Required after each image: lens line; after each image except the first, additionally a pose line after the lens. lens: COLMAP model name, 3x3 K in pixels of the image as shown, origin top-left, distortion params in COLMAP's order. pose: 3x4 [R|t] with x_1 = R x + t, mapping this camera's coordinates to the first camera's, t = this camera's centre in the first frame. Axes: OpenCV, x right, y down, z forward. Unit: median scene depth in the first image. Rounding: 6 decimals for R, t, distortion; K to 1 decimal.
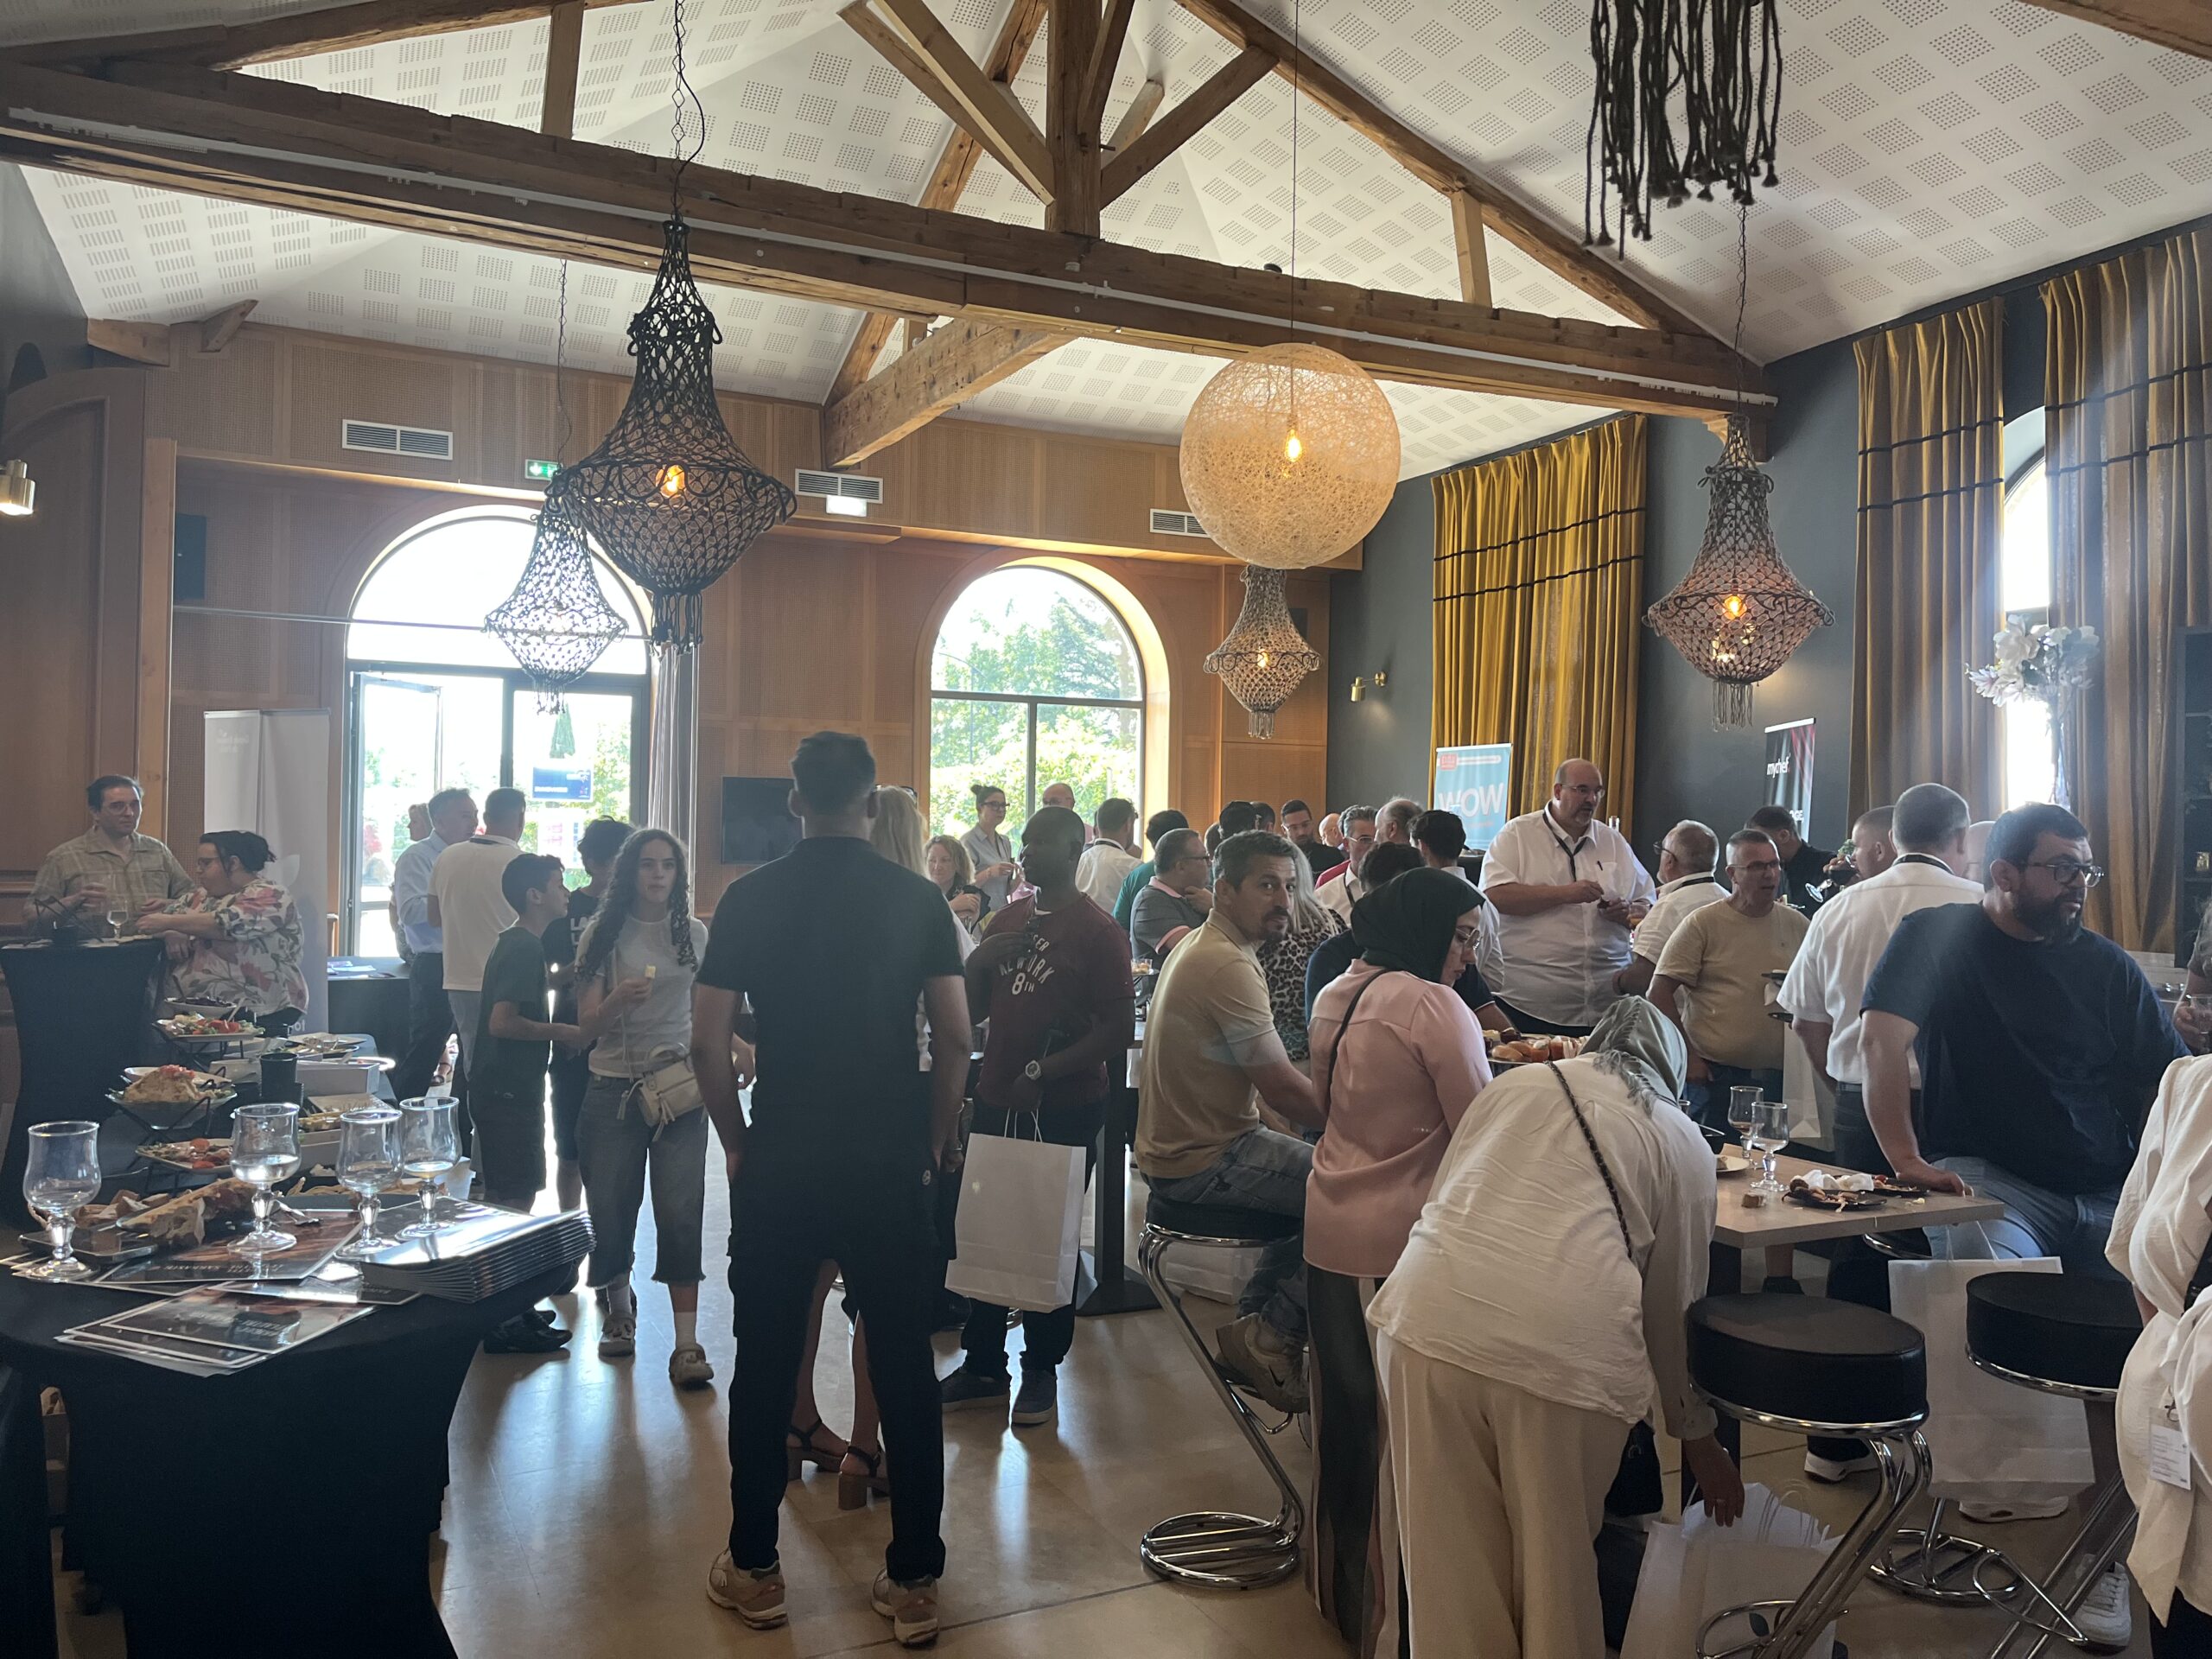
lens RADIAL K [[1658.7, 0, 1120.2], [0, 1658.7, 824.0], [0, 0, 1]] dist [0.068614, -0.092086]
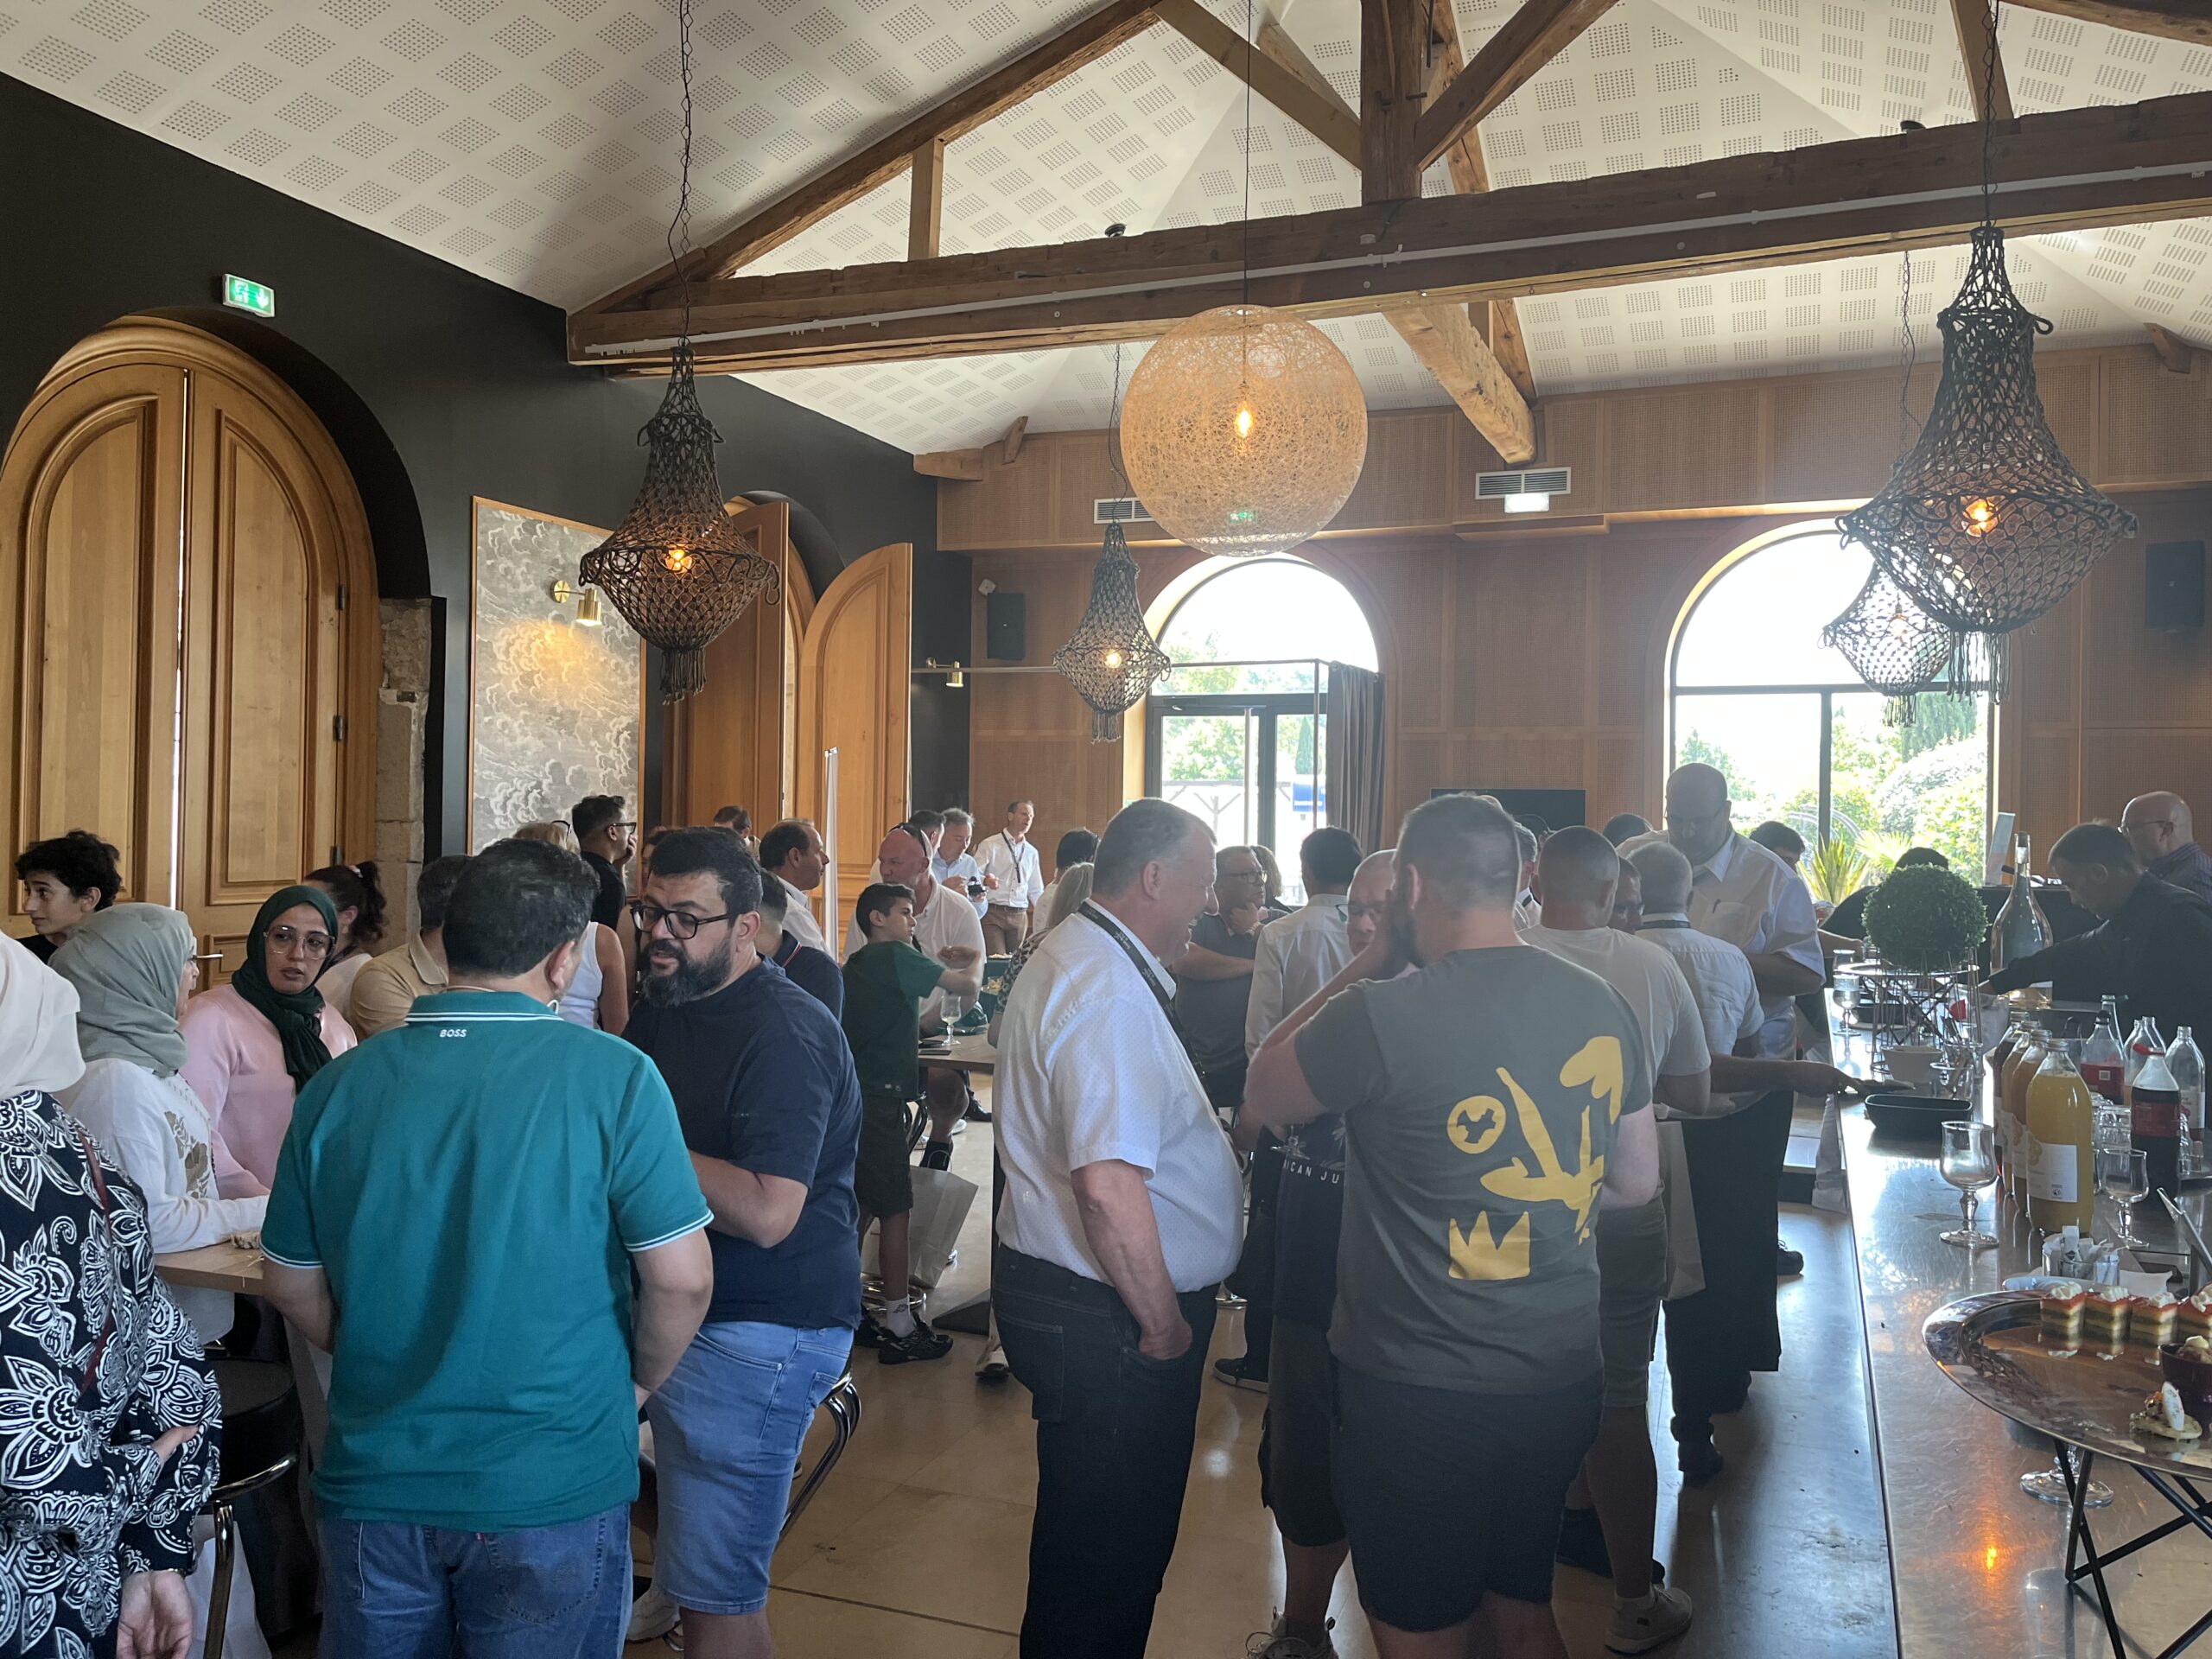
lens RADIAL K [[1658.7, 0, 1130.4], [0, 1658.7, 797.1], [0, 0, 1]] dist [0.068614, -0.092086]
pose [[0.682446, -0.014776, -0.730787, 0.458691], [0.000292, 0.999801, -0.019943, -0.004257], [0.730936, 0.013397, 0.682315, 0.225437]]
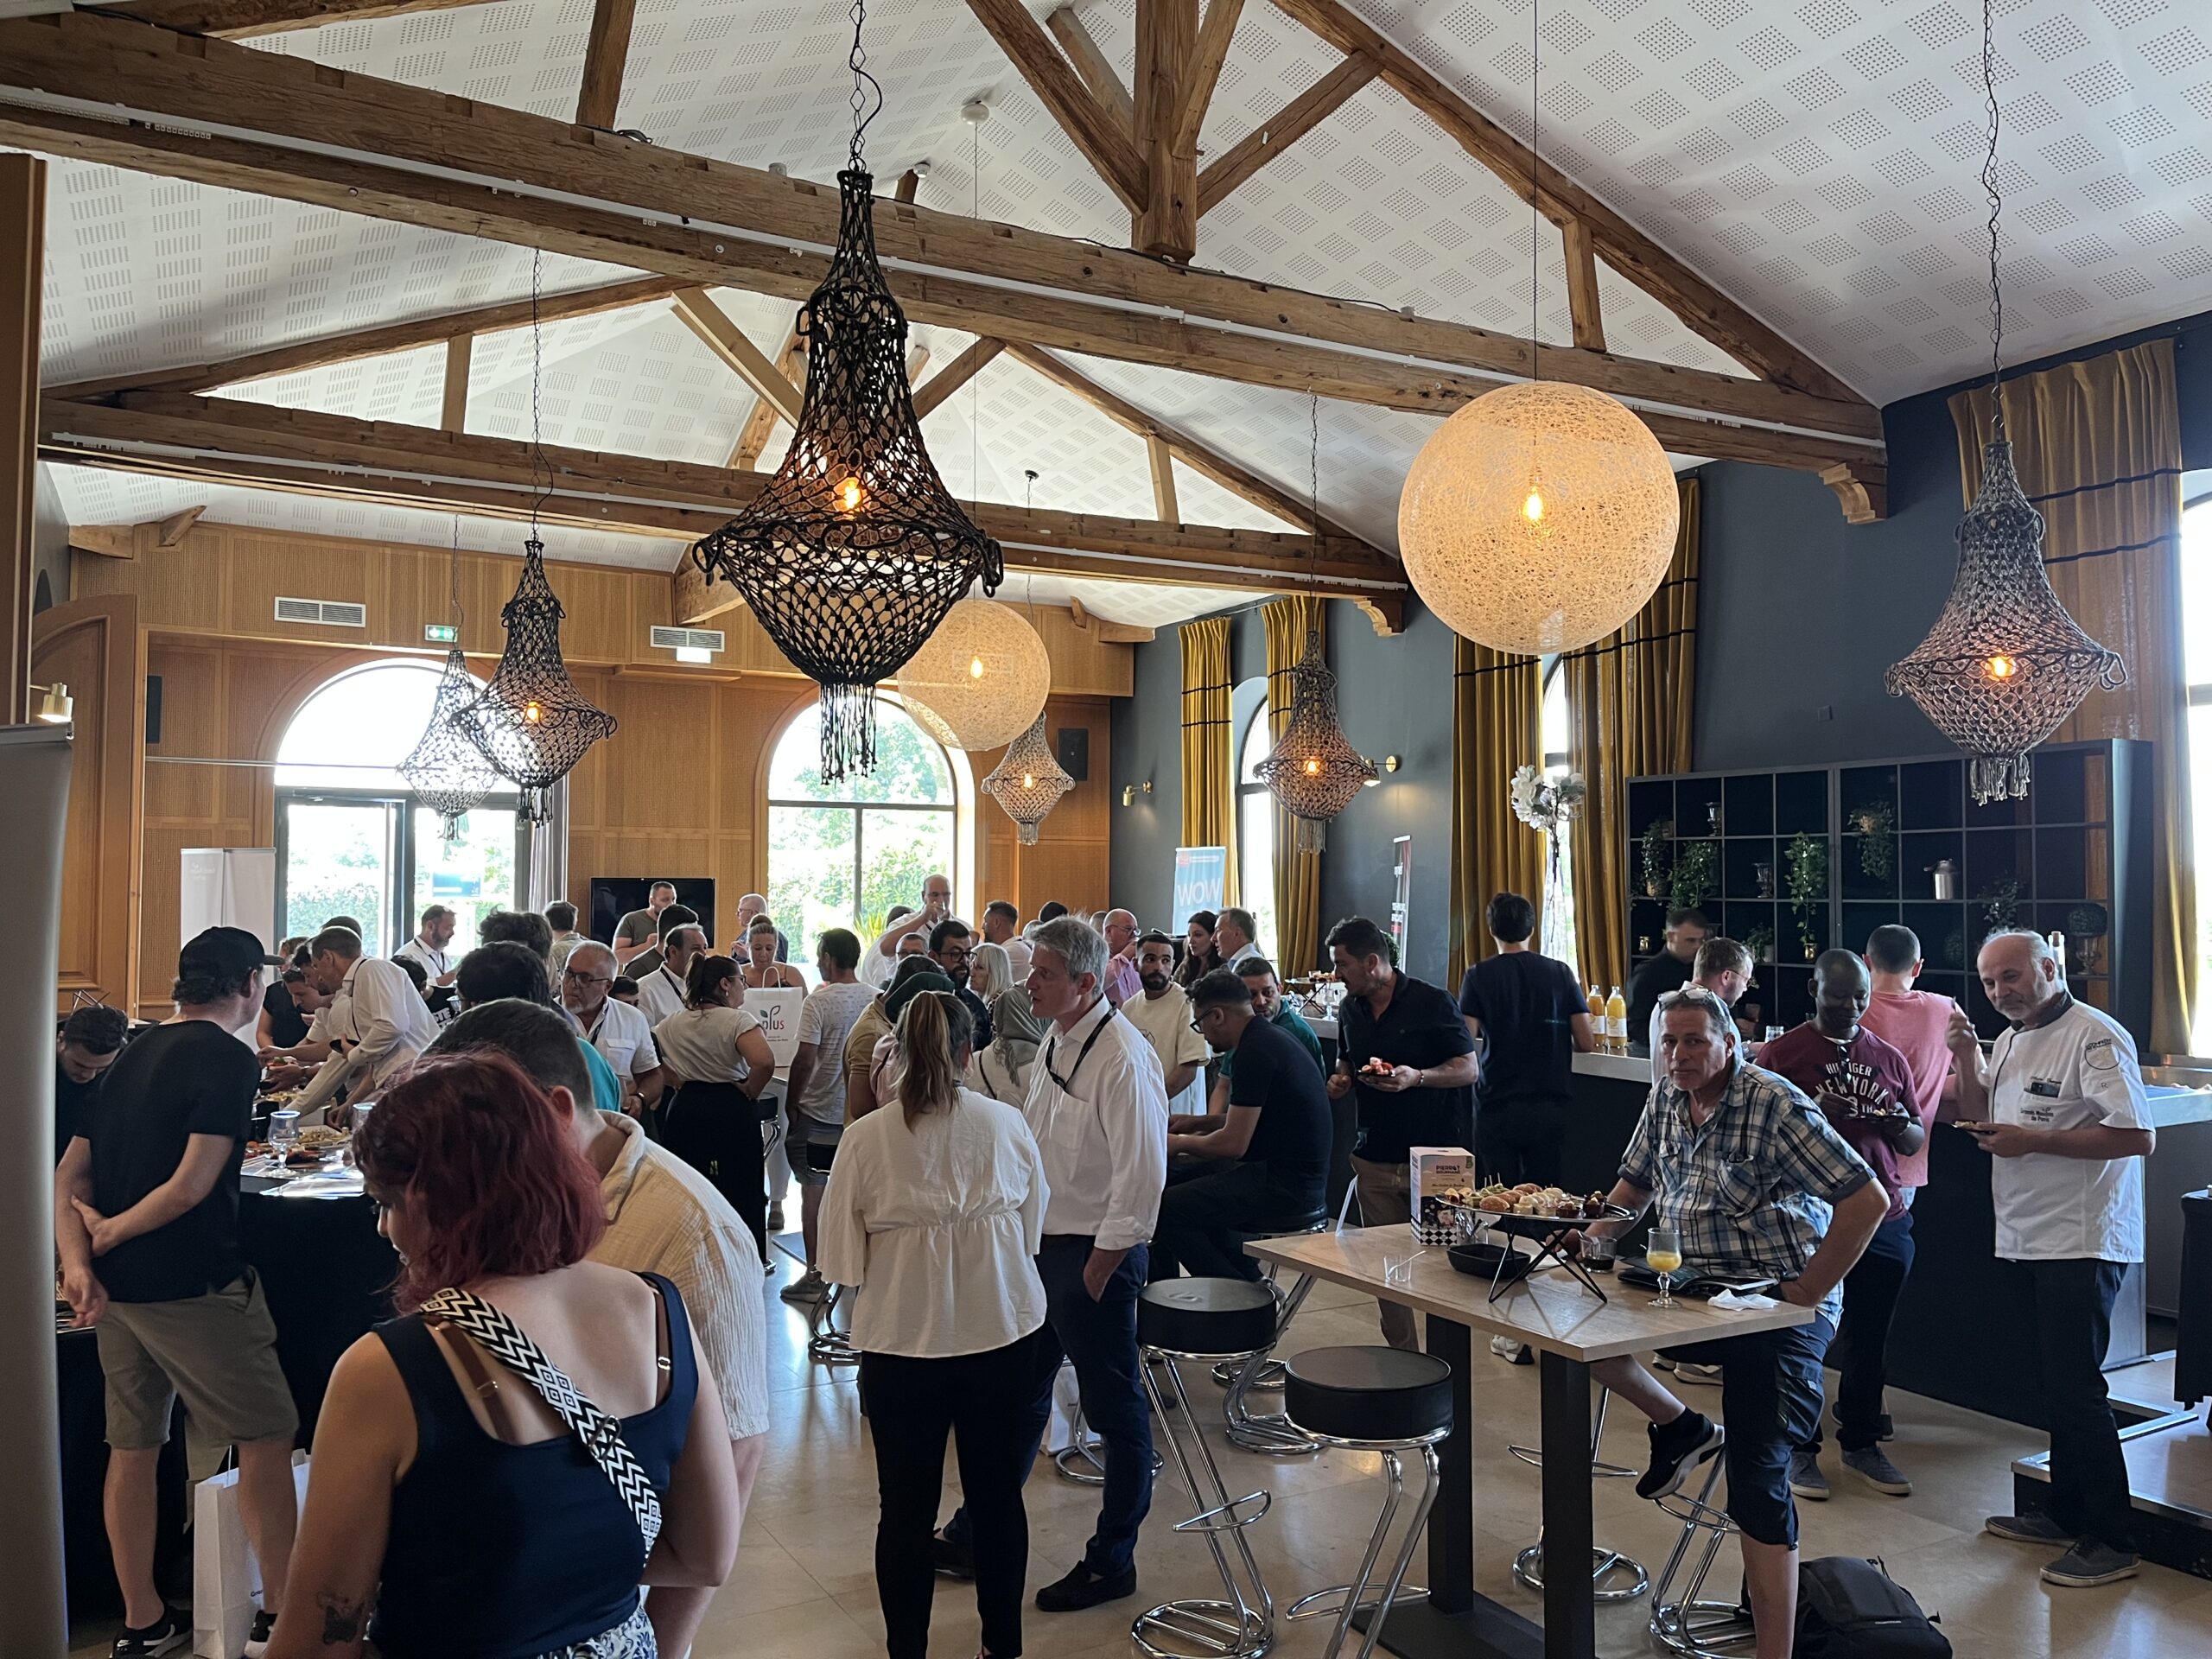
lens RADIAL K [[1658.7, 0, 1107.7], [0, 1658.7, 838.8], [0, 0, 1]] dist [0.068614, -0.092086]
pose [[0.998740, -0.010396, 0.049097, 0.094244], [0.011667, 0.999603, -0.025662, -0.026110], [-0.048811, 0.026202, 0.998464, -0.282147]]
